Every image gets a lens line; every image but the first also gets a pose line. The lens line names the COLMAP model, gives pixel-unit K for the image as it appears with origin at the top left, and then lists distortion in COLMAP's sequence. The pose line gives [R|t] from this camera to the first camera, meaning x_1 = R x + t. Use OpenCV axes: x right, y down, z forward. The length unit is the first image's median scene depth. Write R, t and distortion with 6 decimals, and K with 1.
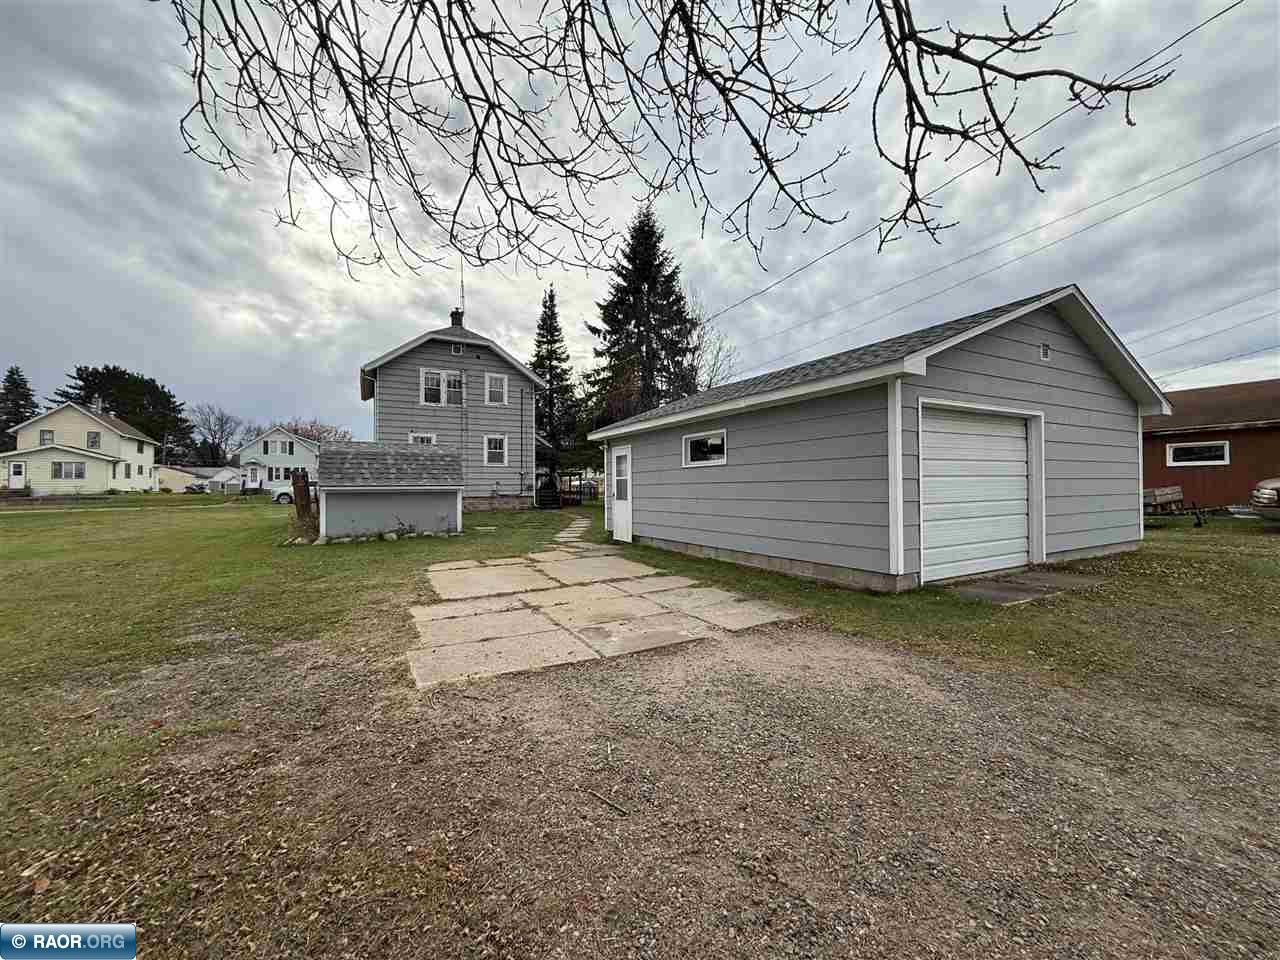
lens RADIAL K [[505.0, 0, 638.1], [0, 505.0, 480.2], [0, 0, 1]] dist [0.001554, 0.000192]
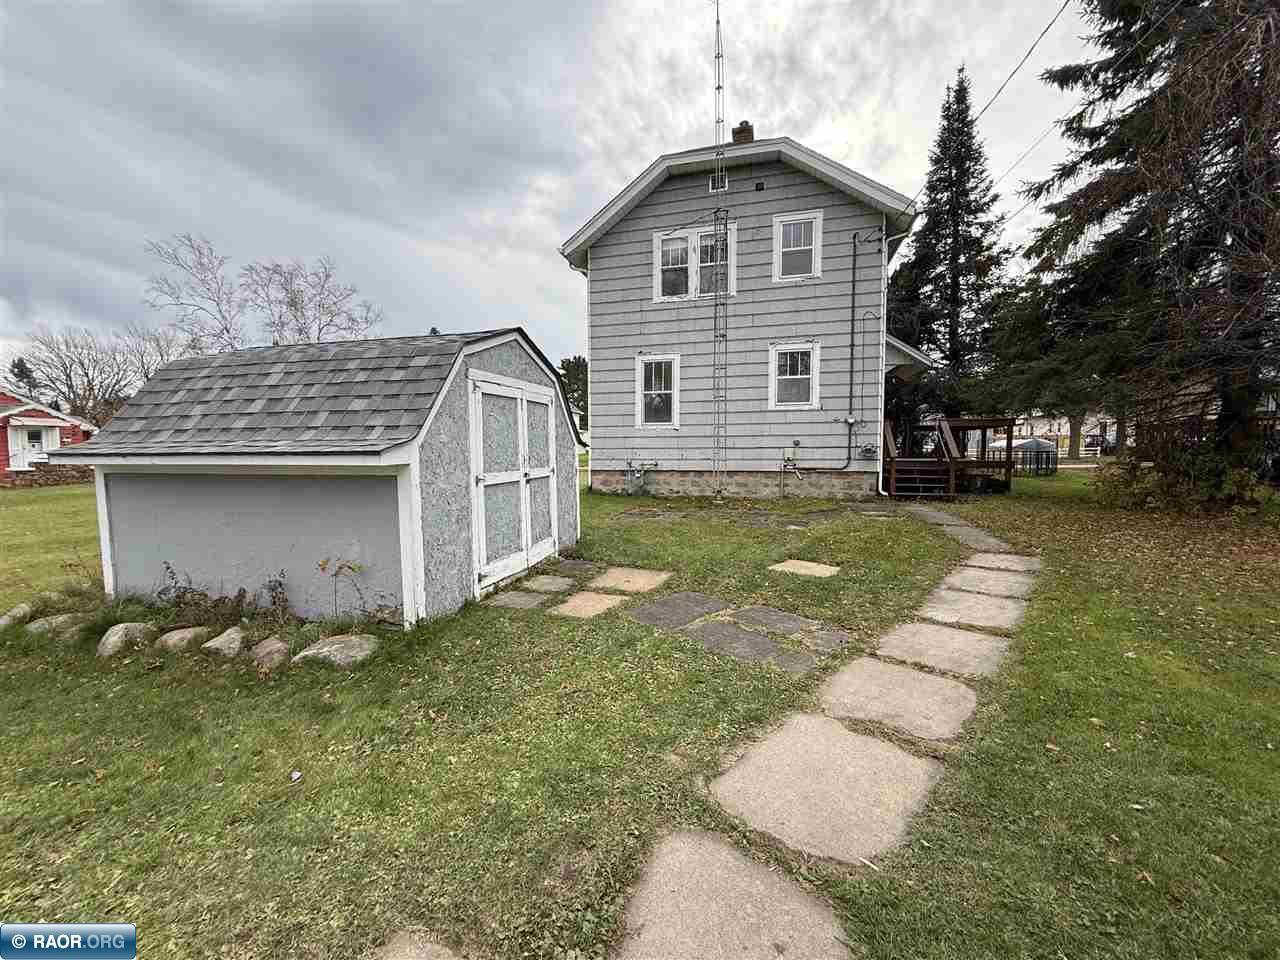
lens RADIAL K [[502.6, 0, 637.0], [0, 502.6, 477.1], [0, 0, 1]] dist [0.000206, 0.000180]
pose [[0.719343, 0.041468, -0.693417, -0.050559], [0.006743, 0.997753, 0.066663, 0.004464], [0.694623, -0.052629, 0.717446, 0.537454]]
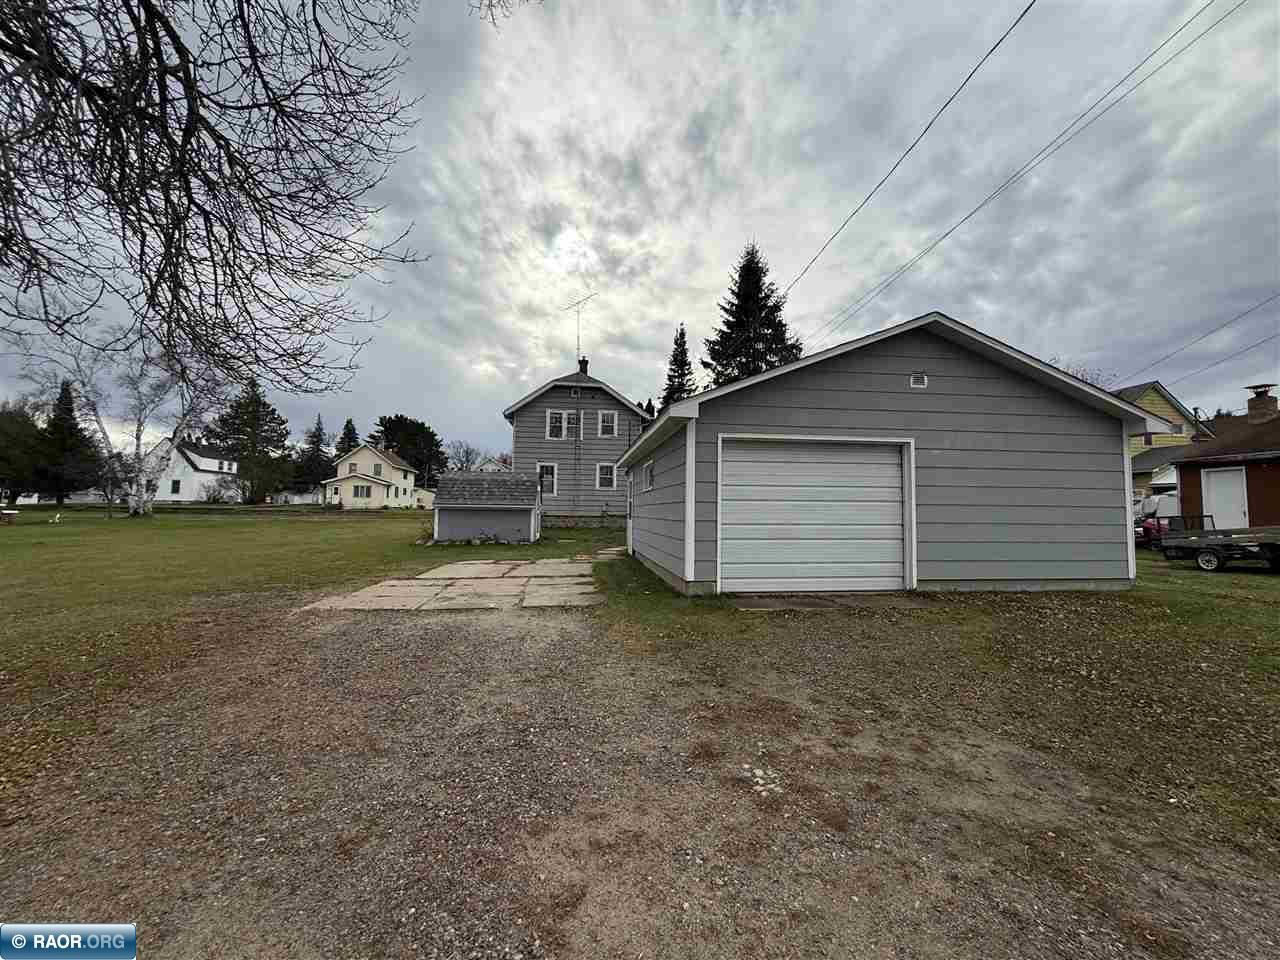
lens RADIAL K [[505.9, 0, 640.0], [0, 505.9, 480.0], [0, 0, 1]] dist [0.021606, 0.000111]
pose [[0.927949, -0.003369, -0.372691, 0.220383], [-0.014190, 0.998915, -0.044360, 0.000432], [0.372436, 0.046453, 0.926895, -0.046244]]
